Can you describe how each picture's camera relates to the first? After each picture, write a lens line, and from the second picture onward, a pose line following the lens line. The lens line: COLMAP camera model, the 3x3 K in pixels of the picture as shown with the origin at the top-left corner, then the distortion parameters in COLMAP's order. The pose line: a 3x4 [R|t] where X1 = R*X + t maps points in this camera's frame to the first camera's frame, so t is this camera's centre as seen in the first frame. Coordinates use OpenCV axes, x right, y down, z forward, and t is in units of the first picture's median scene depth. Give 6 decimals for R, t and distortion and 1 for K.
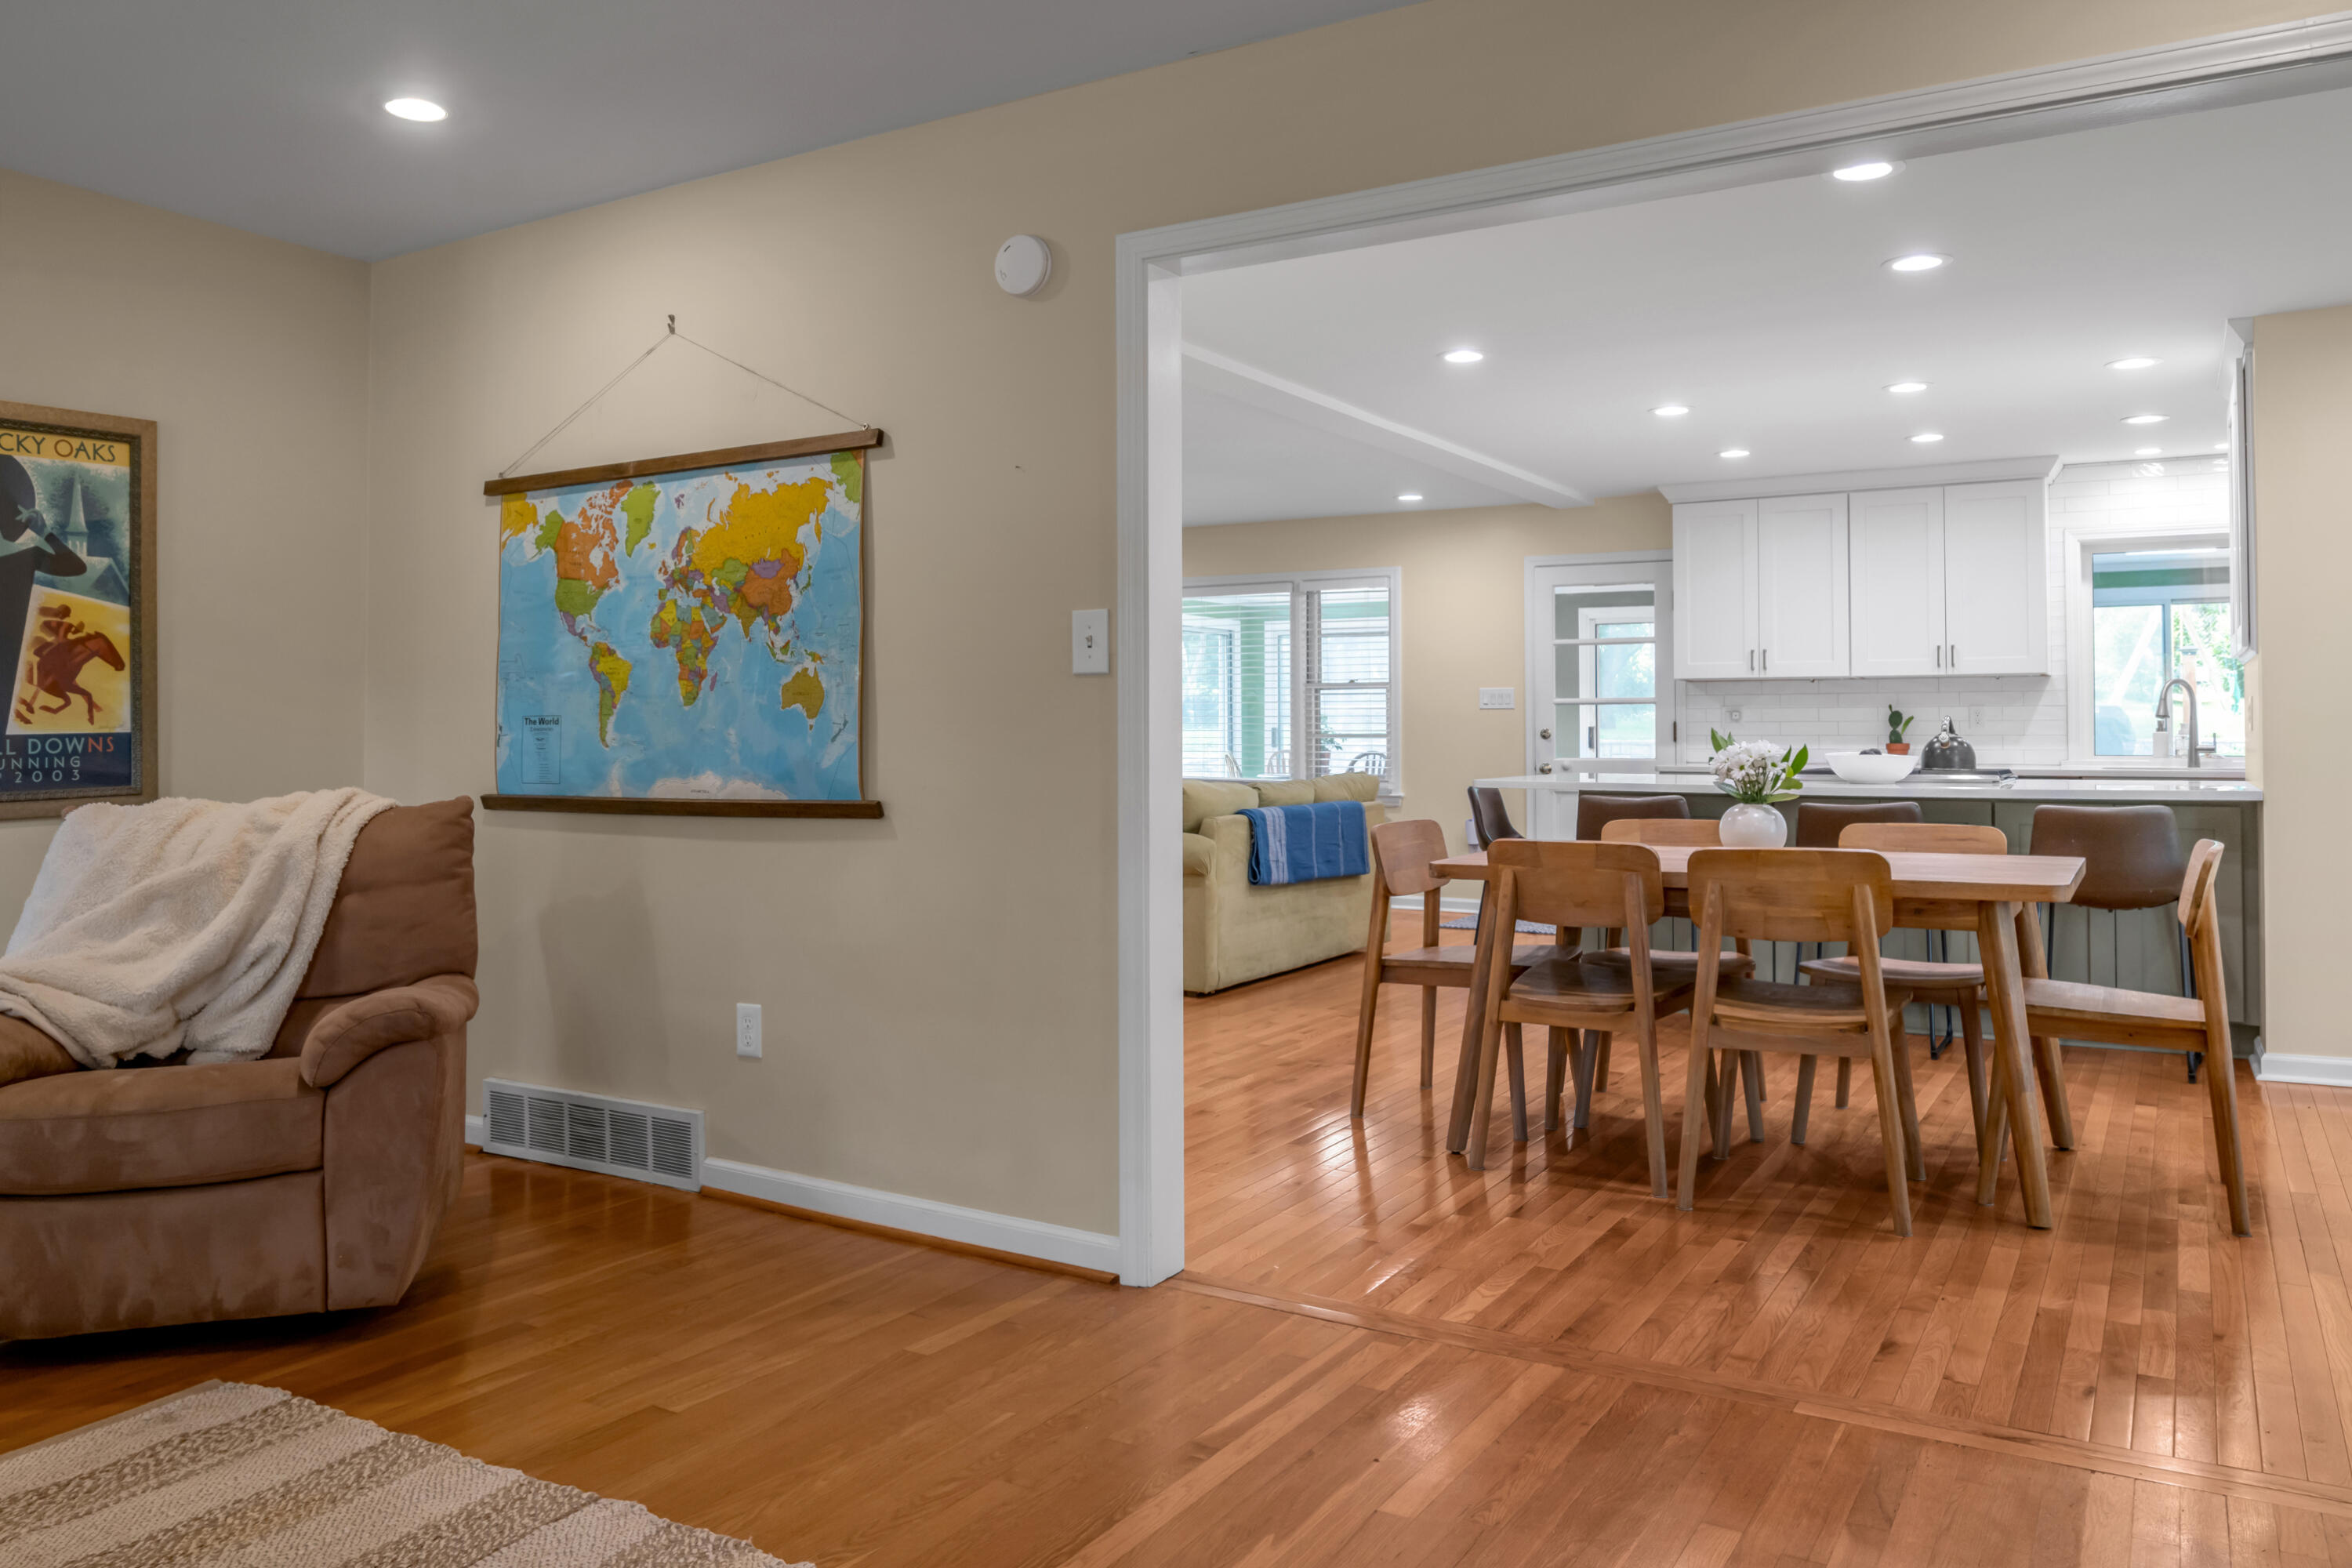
lens RADIAL K [[1627.2, 0, 1176.9], [0, 1627.2, 694.8], [0, 0, 1]] dist [-0.009740, 0.000611]
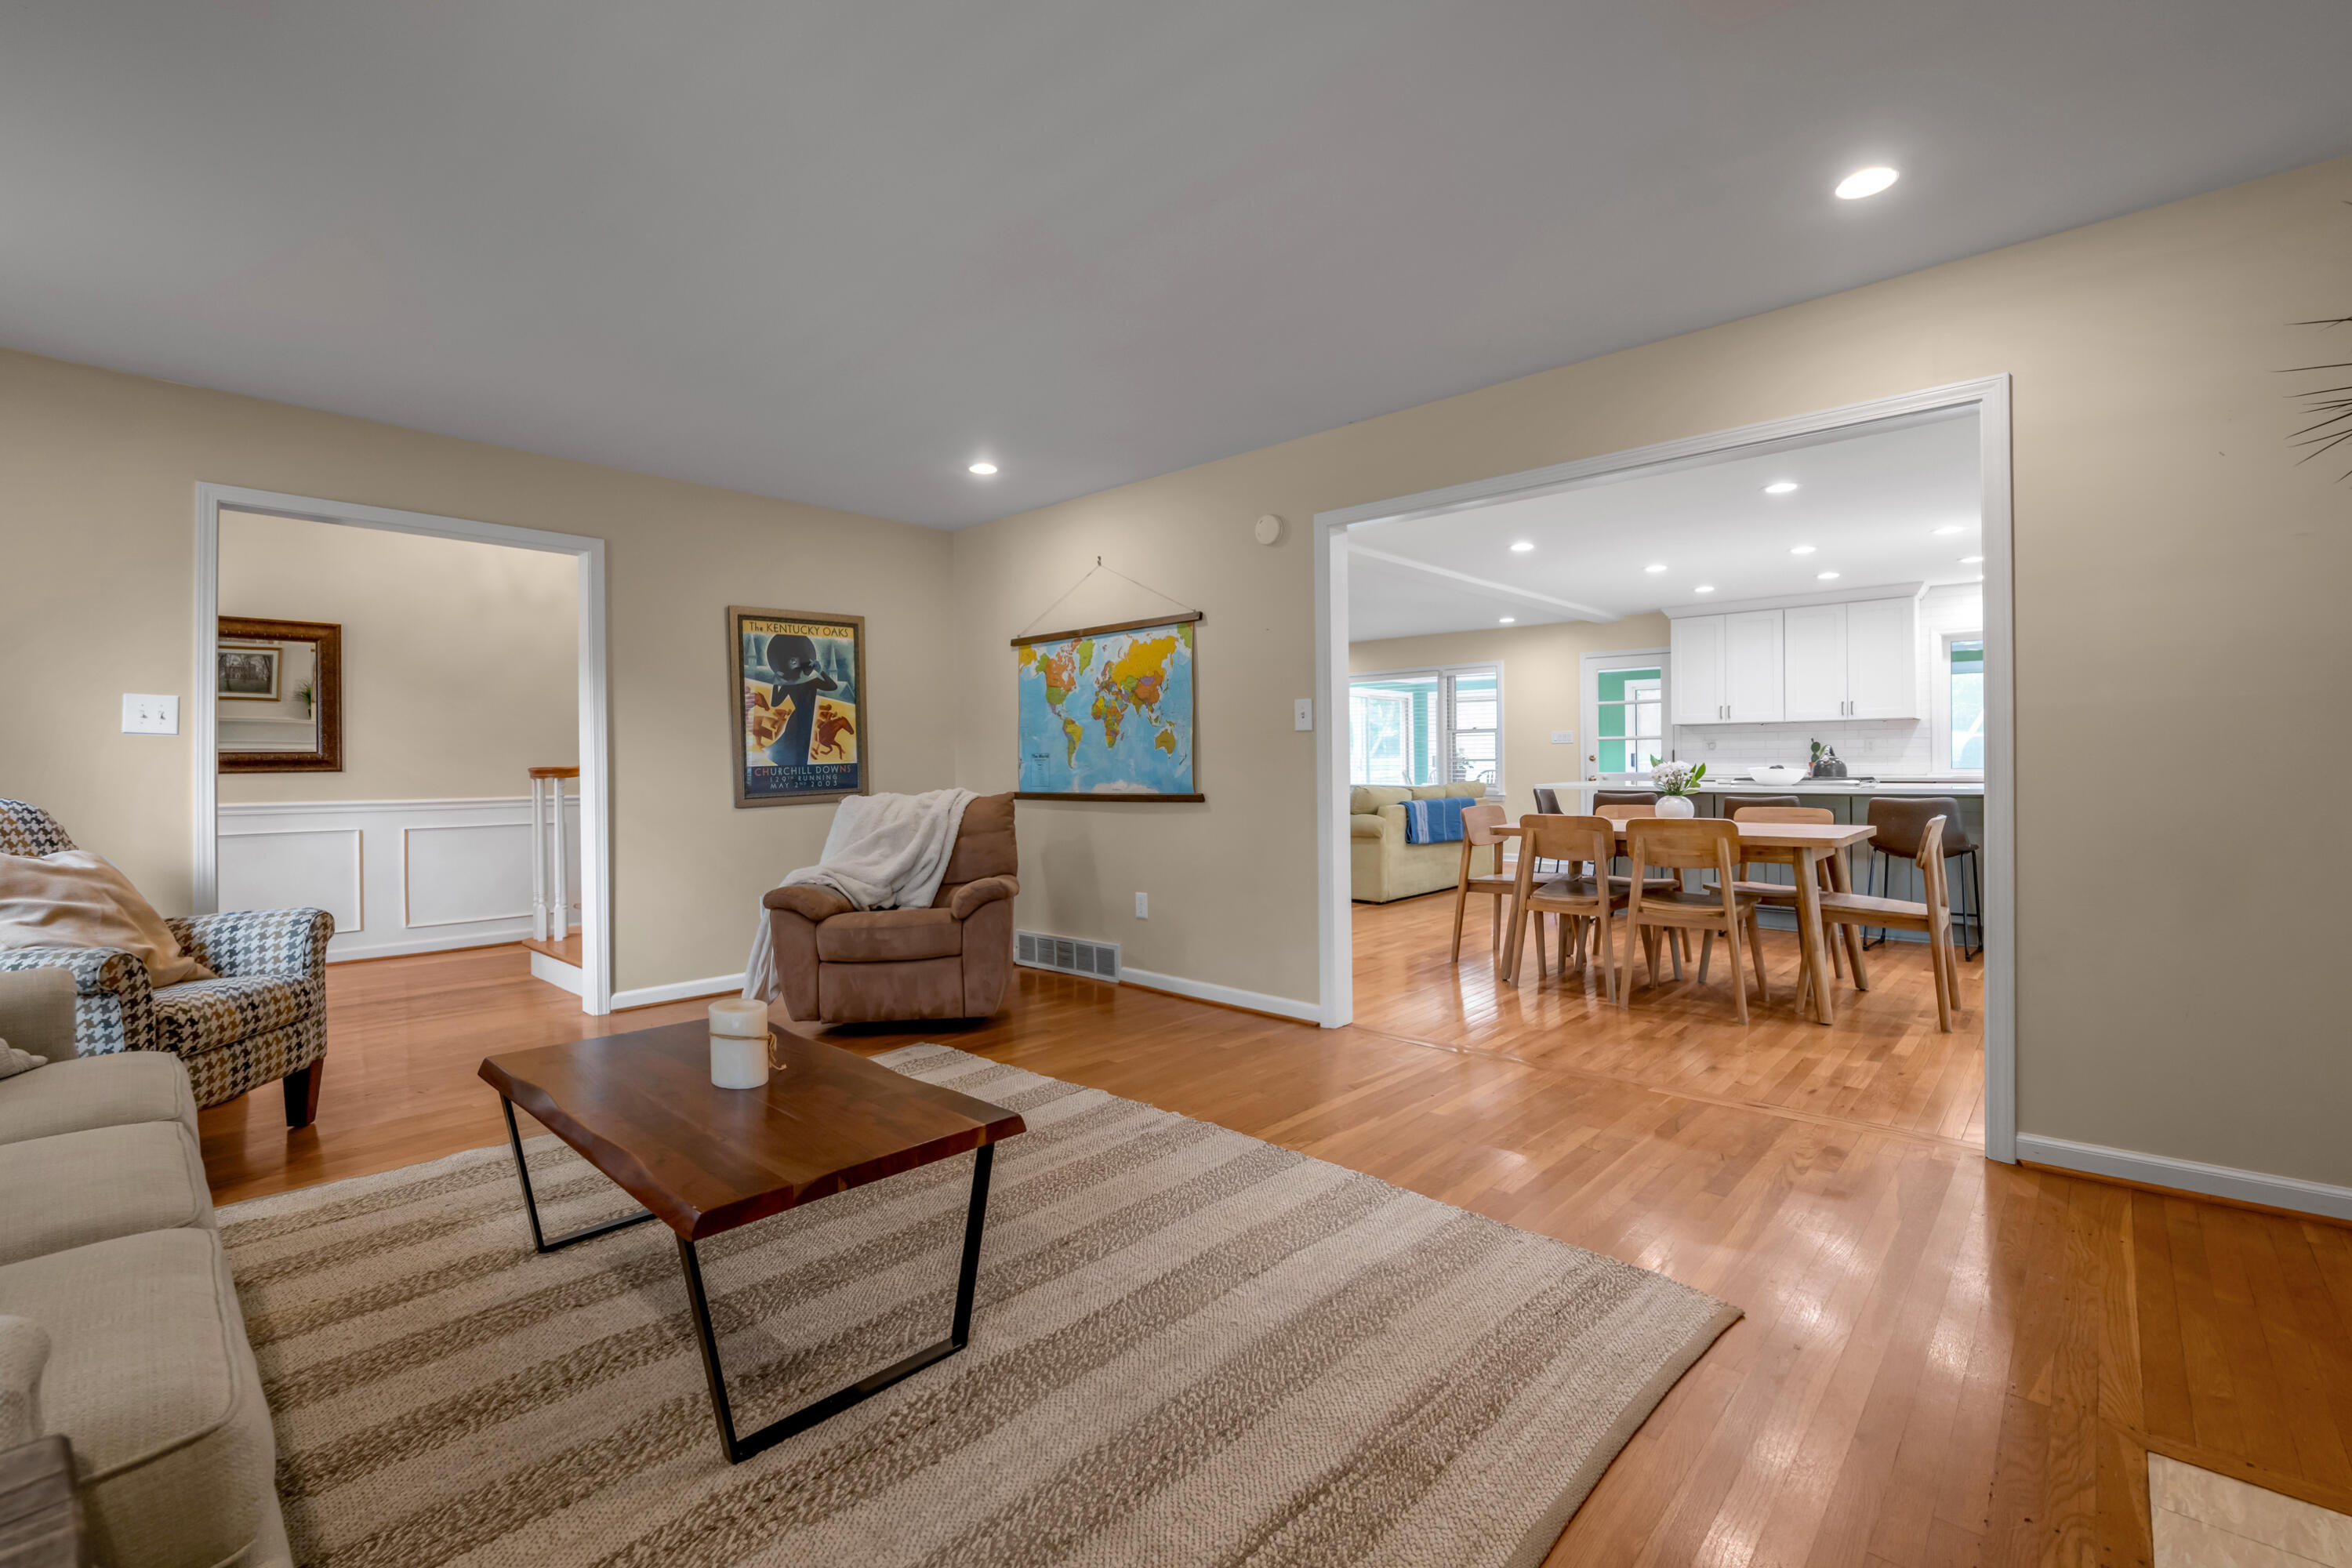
lens RADIAL K [[974.2, 0, 1171.6], [0, 974.2, 765.4], [0, 0, 1]] dist [-0.007717, 0.000077]
pose [[0.977507, -0.006908, -0.210790, 0.032597], [0.013008, 0.999535, 0.027567, -0.003994], [0.210502, -0.029689, 0.977143, -0.177056]]
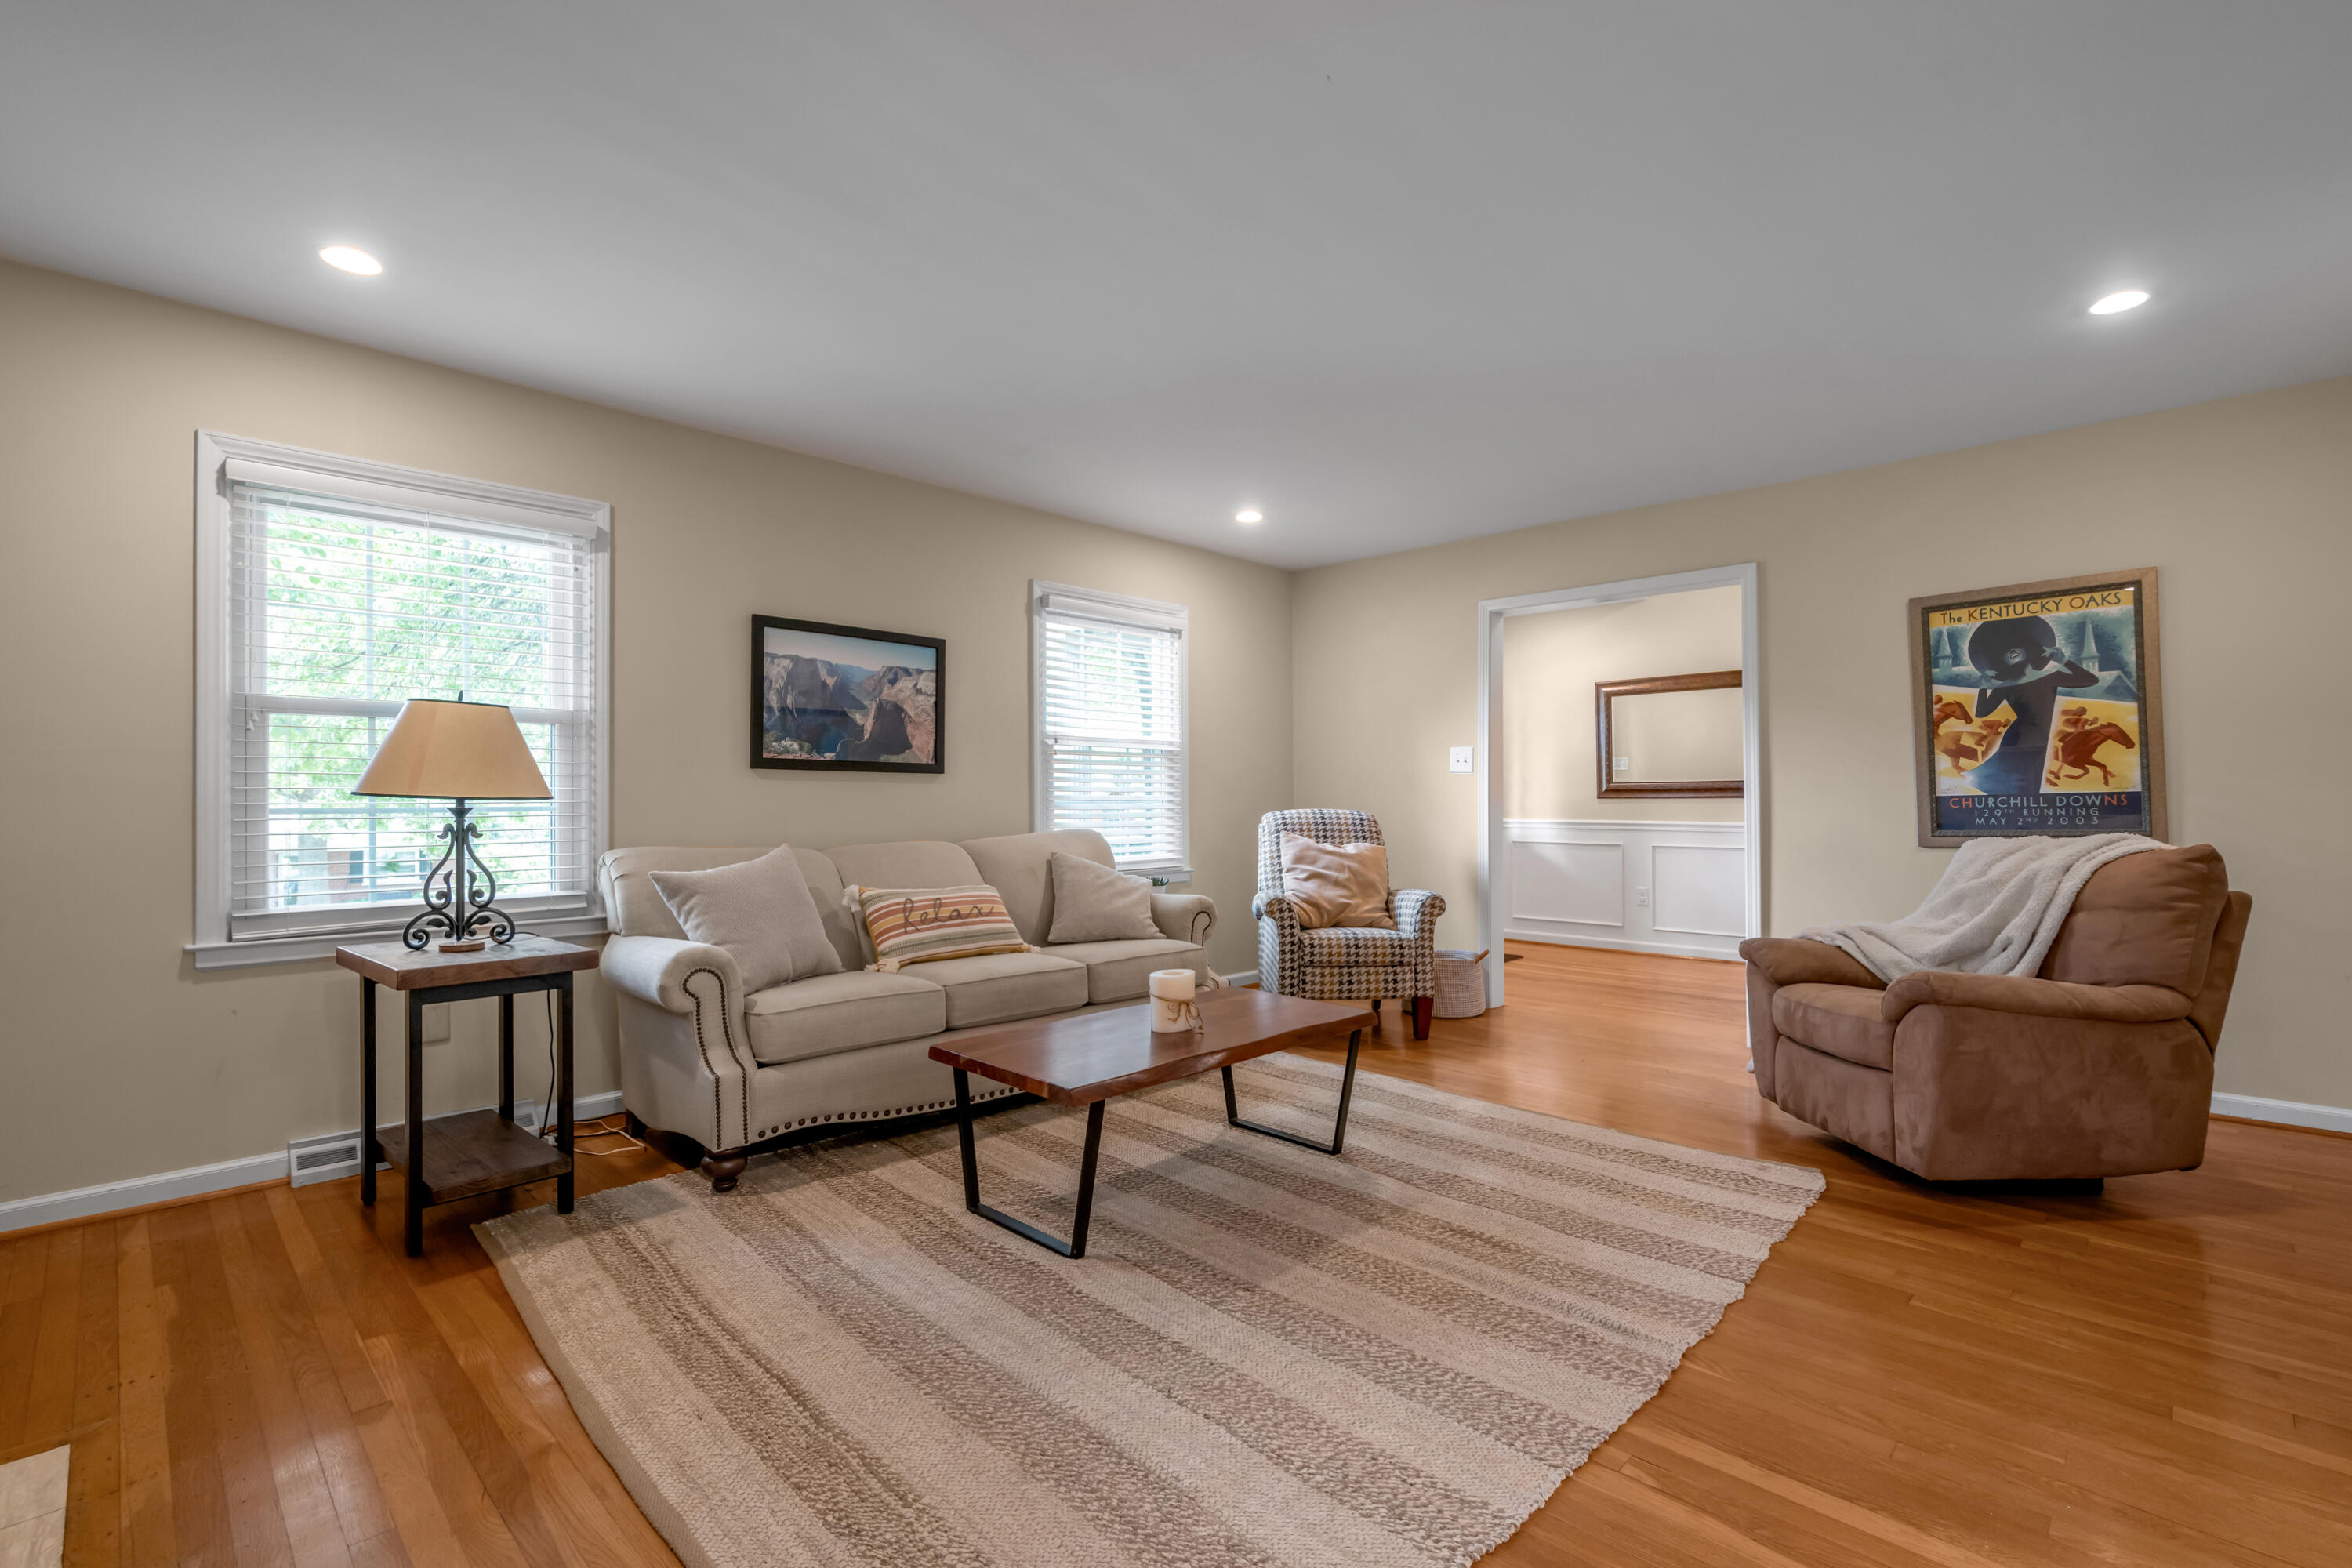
lens RADIAL K [[971.5, 0, 1172.5], [0, 971.5, 788.1], [0, 0, 1]] dist [-0.004416, -0.000418]
pose [[-0.179654, -0.007460, -0.983702, 0.353162], [0.028024, 0.999527, -0.012698, 0.007670], [0.983331, -0.029848, -0.179359, 0.338197]]
